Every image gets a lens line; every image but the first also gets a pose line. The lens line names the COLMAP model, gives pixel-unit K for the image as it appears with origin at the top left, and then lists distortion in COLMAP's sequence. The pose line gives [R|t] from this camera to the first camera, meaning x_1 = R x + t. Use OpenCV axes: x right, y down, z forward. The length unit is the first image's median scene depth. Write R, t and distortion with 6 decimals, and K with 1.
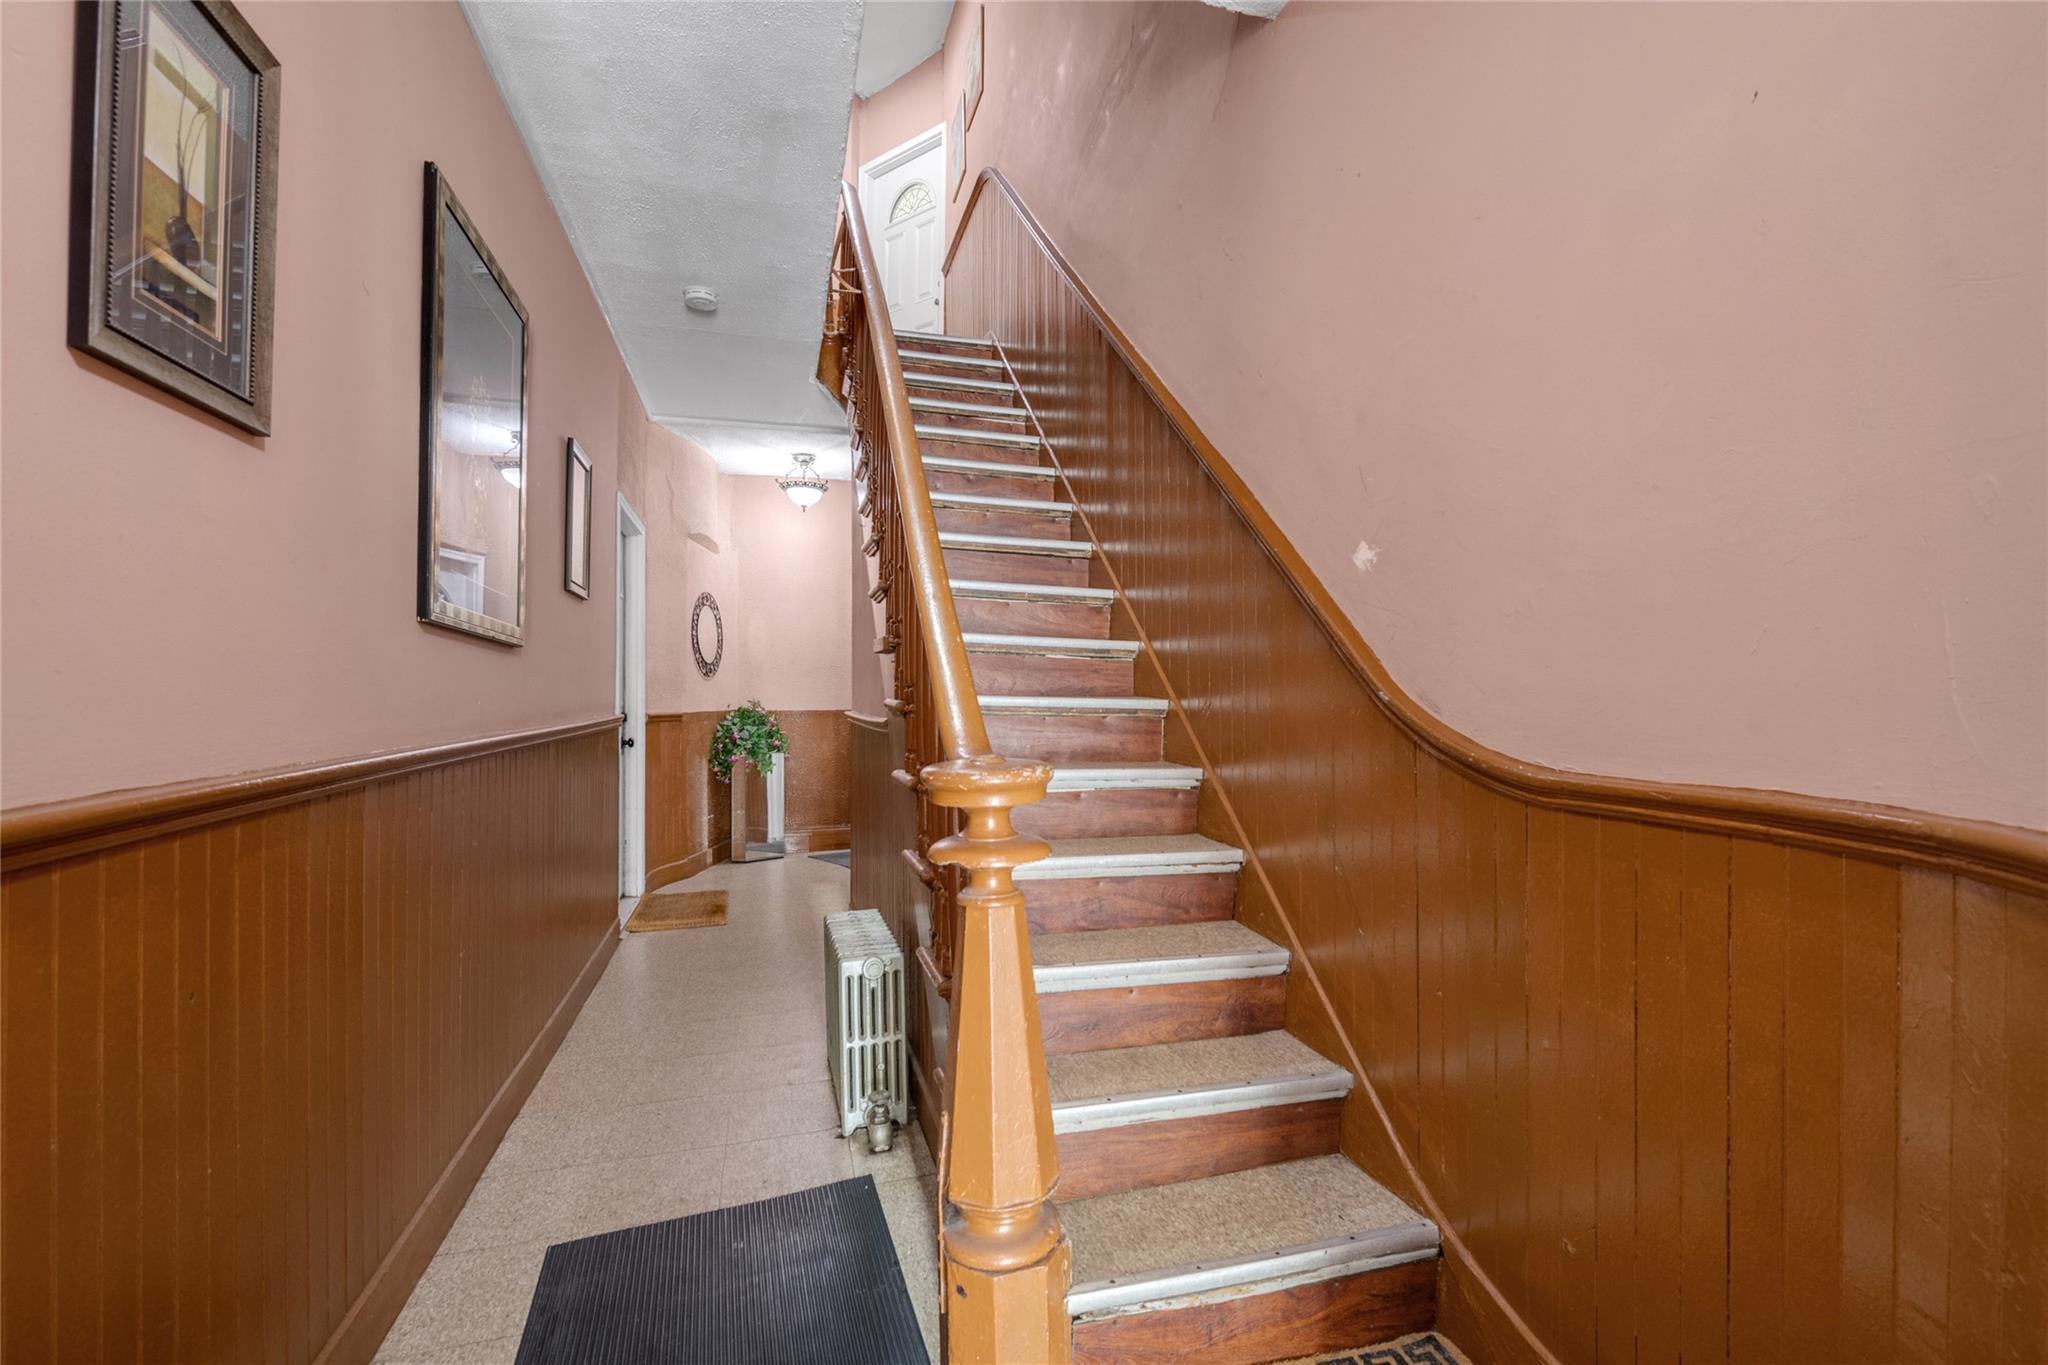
lens RADIAL K [[927.2, 0, 1026.7], [0, 927.2, 686.4], [0, 0, 1]] dist [0.001025, 0.000055]
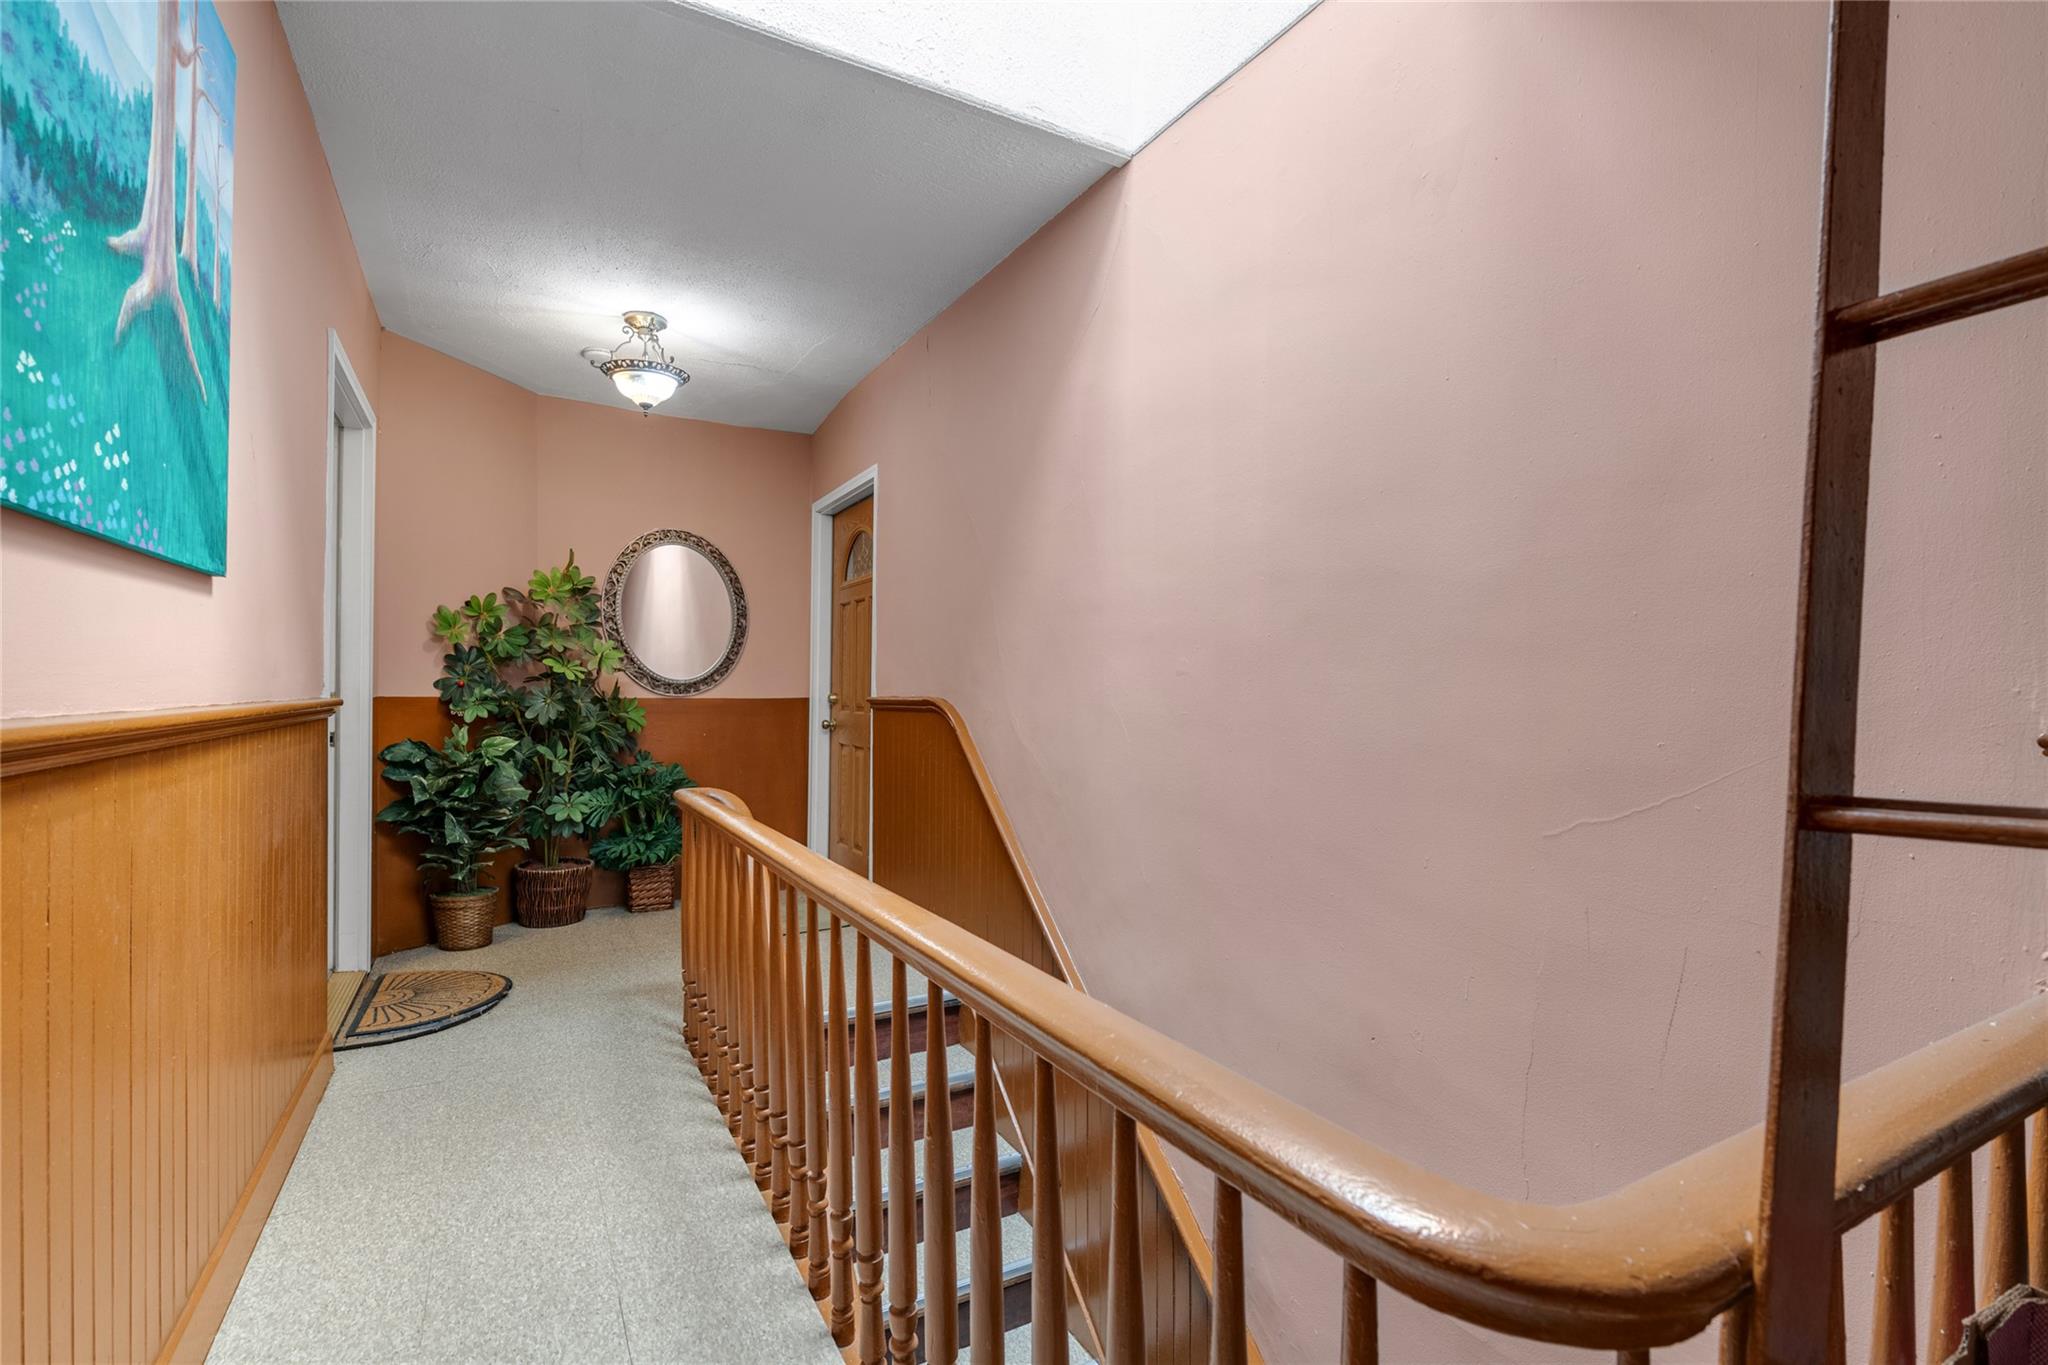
lens RADIAL K [[927.2, 0, 1025.0], [0, 927.2, 679.5], [0, 0, 1]] dist [0.001025, 0.000055]
pose [[0.973713, 0.013921, 0.227353, -0.114842], [-0.016761, 0.999804, 0.010563, -0.000283], [-0.227161, -0.014096, 0.973755, 0.262352]]
